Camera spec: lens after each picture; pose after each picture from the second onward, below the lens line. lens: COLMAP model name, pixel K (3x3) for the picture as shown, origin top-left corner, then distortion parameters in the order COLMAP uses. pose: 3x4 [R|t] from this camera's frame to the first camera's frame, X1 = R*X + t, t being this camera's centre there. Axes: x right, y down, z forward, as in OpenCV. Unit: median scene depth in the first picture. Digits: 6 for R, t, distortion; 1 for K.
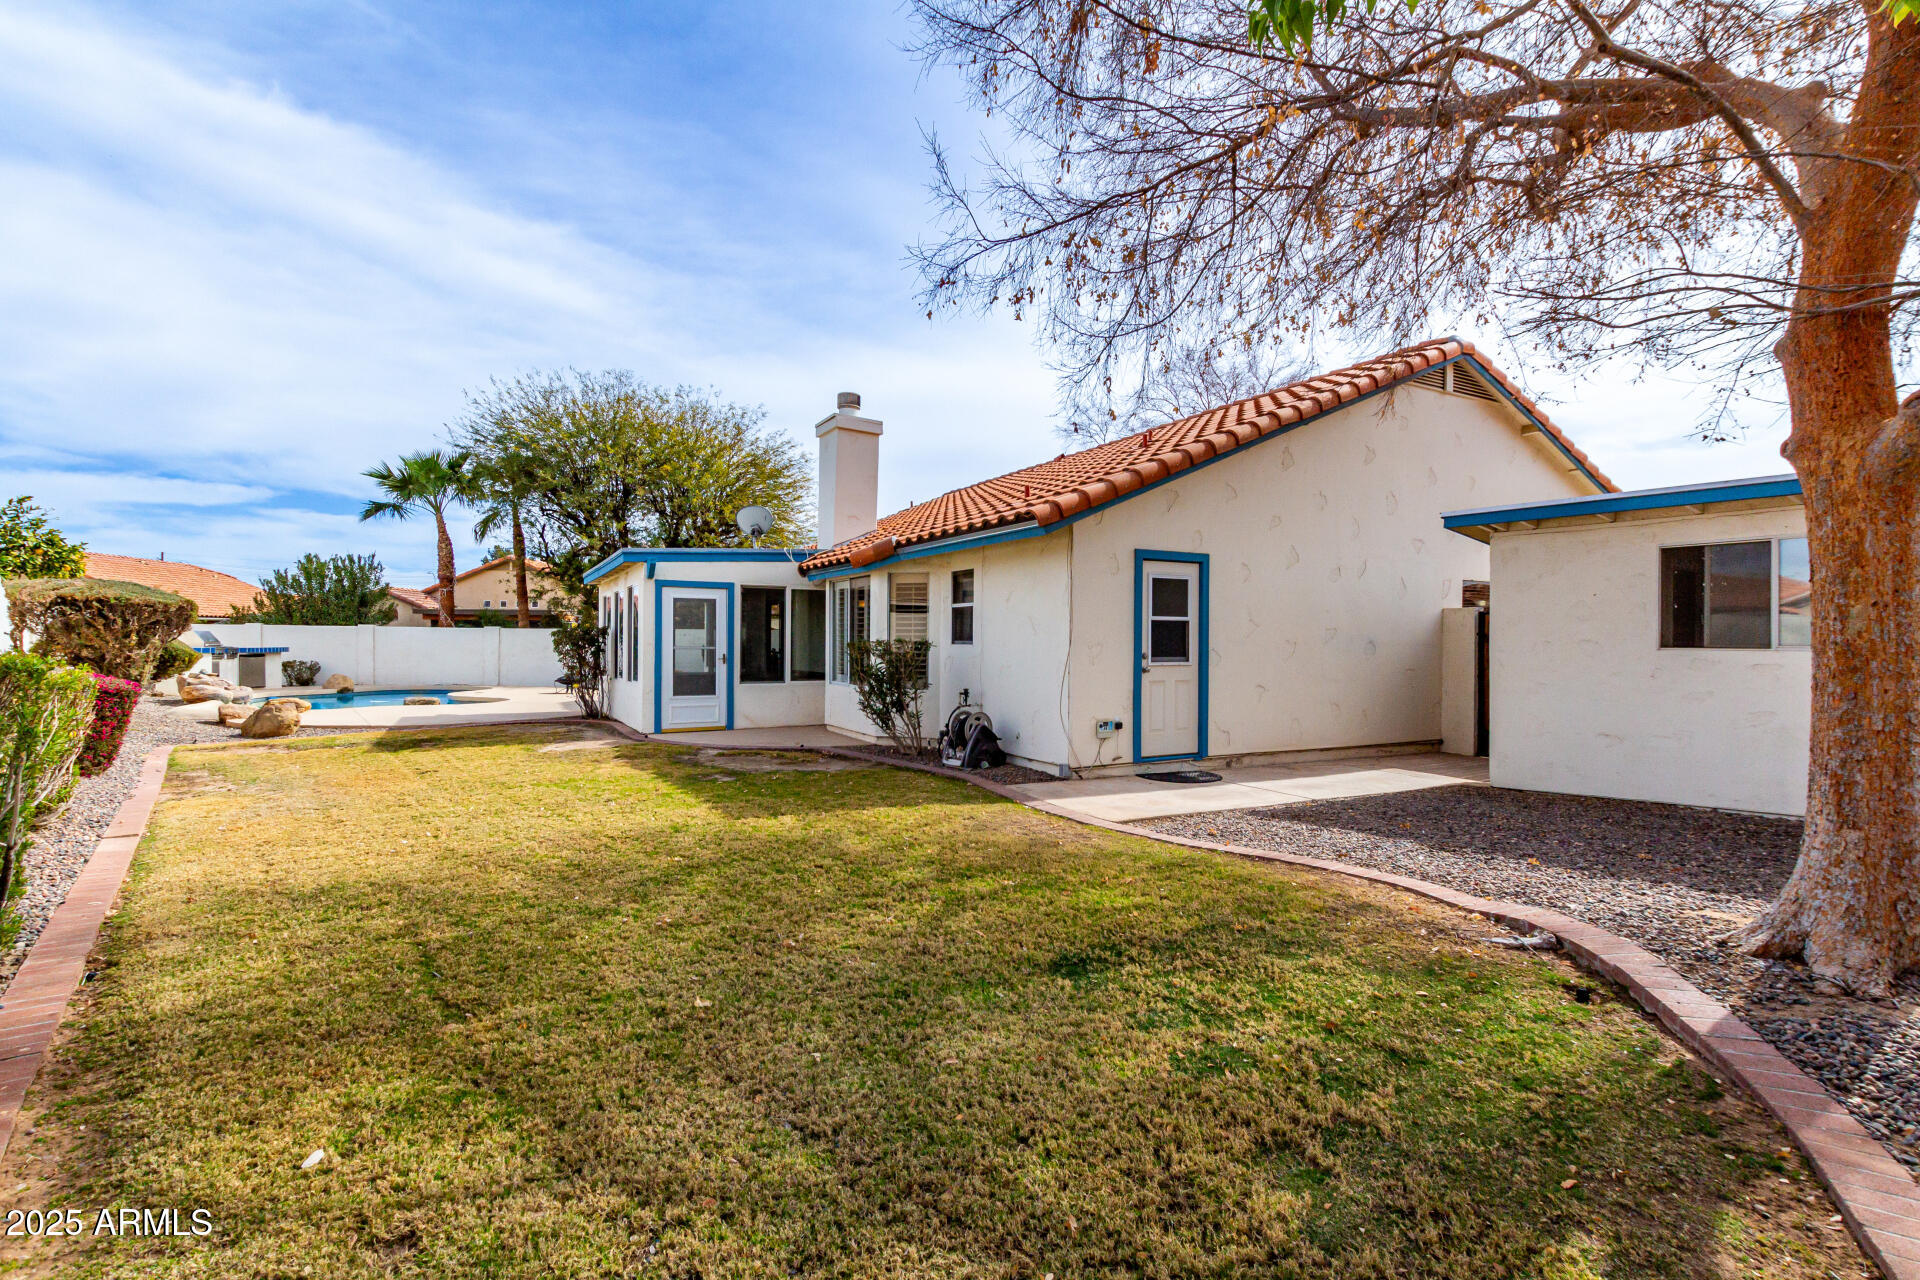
lens RADIAL K [[873.8, 0, 952.9], [0, 873.8, 642.8], [0, 0, 1]] dist [0.002855, -0.000278]
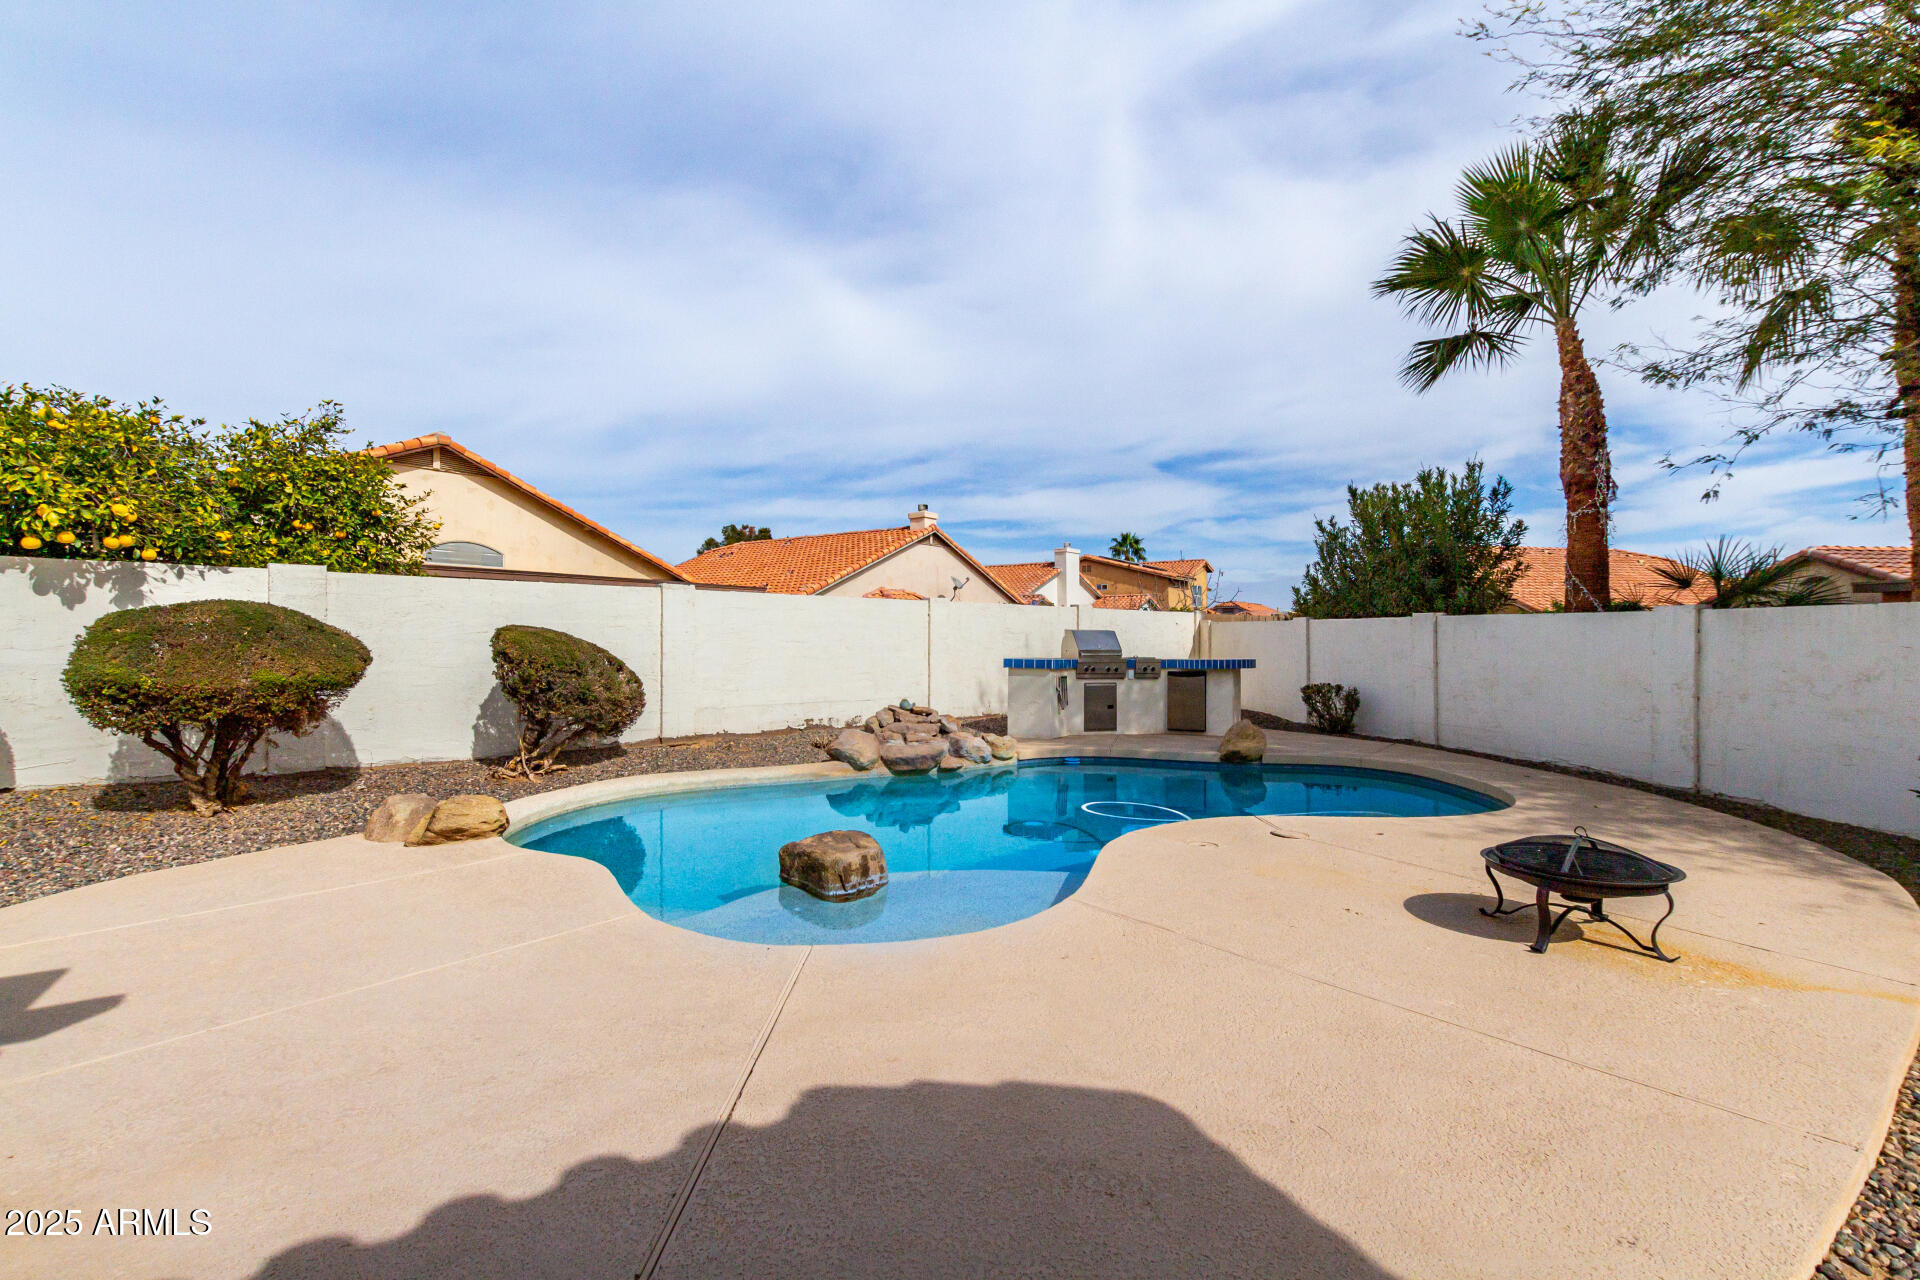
lens RADIAL K [[873.8, 0, 952.9], [0, 873.8, 642.8], [0, 0, 1]] dist [0.002855, -0.000278]
pose [[0.073664, -0.005149, -0.997270, -0.227843], [0.003409, 0.999982, -0.004911, -0.002729], [0.997277, -0.003038, 0.073680, 0.716681]]
